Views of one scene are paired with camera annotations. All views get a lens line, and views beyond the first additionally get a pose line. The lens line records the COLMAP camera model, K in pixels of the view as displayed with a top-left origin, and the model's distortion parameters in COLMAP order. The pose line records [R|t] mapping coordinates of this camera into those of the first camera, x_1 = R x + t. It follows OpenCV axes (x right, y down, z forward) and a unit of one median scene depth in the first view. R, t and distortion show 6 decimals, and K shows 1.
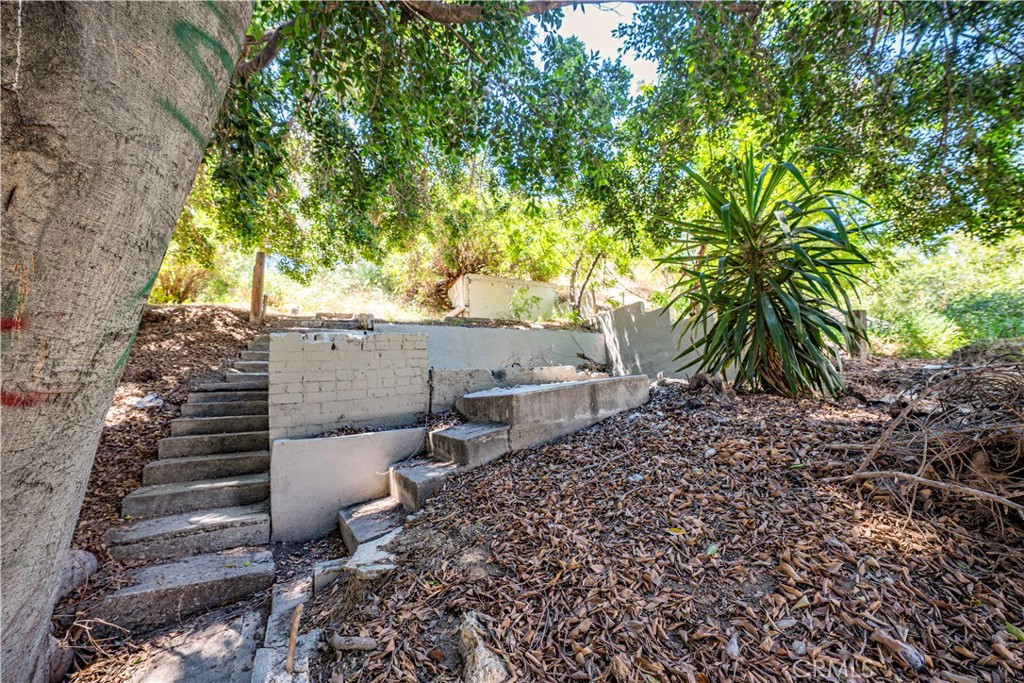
lens RADIAL K [[411.7, 0, 512.0], [0, 411.7, 341.5], [0, 0, 1]] dist [-0.002666, 0.011901]
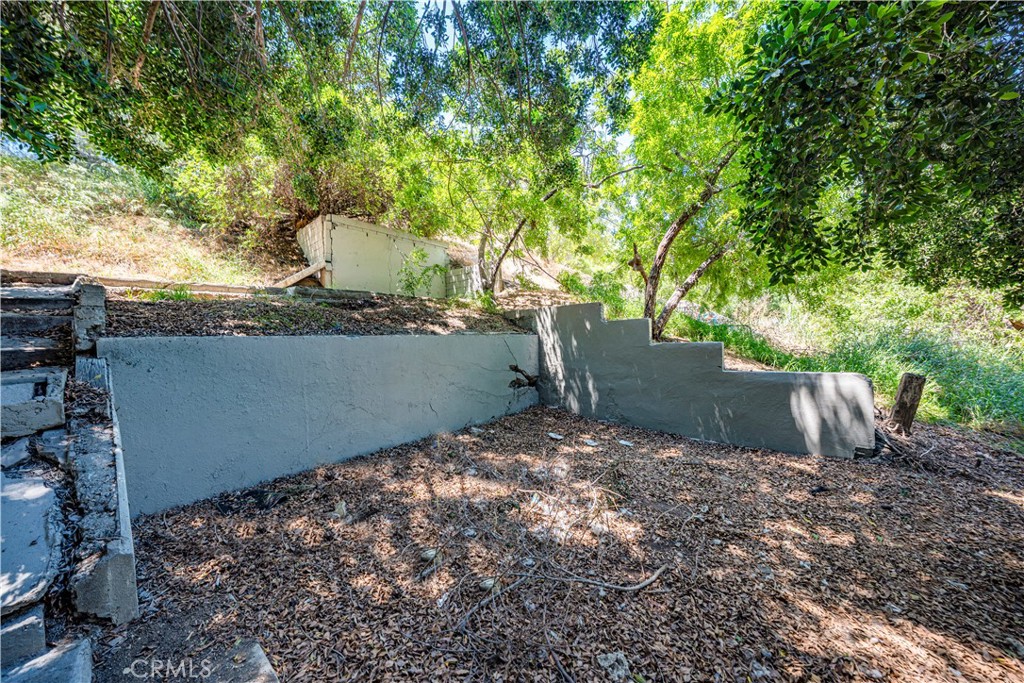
lens RADIAL K [[357.8, 0, 506.7], [0, 357.8, 339.2], [0, 0, 1]] dist [-0.018207, 0.005497]
pose [[0.918026, 0.032801, 0.395162, -0.076869], [-0.095938, 0.985337, 0.141090, -0.080733], [-0.384740, -0.167435, 0.907712, 0.353768]]
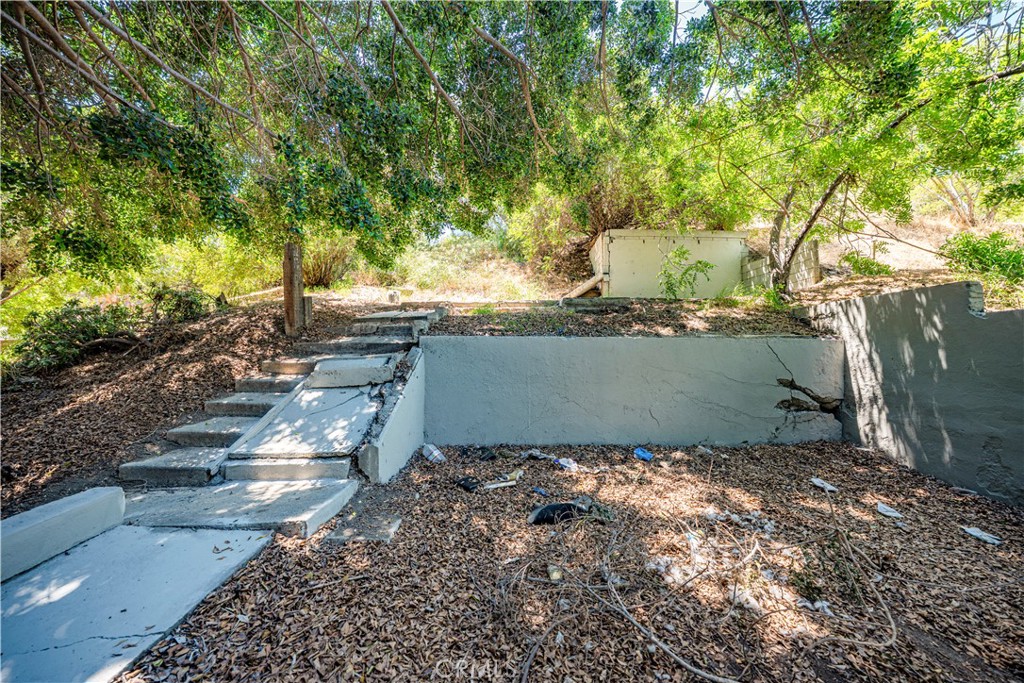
lens RADIAL K [[366.9, 0, 512.0], [0, 366.9, 341.5], [0, 0, 1]] dist [-0.019328, 0.006294]
pose [[0.895920, 0.047196, -0.441700, 0.044070], [0.023734, 0.987834, 0.153692, -0.079425], [0.443580, -0.148179, 0.883900, 0.341274]]
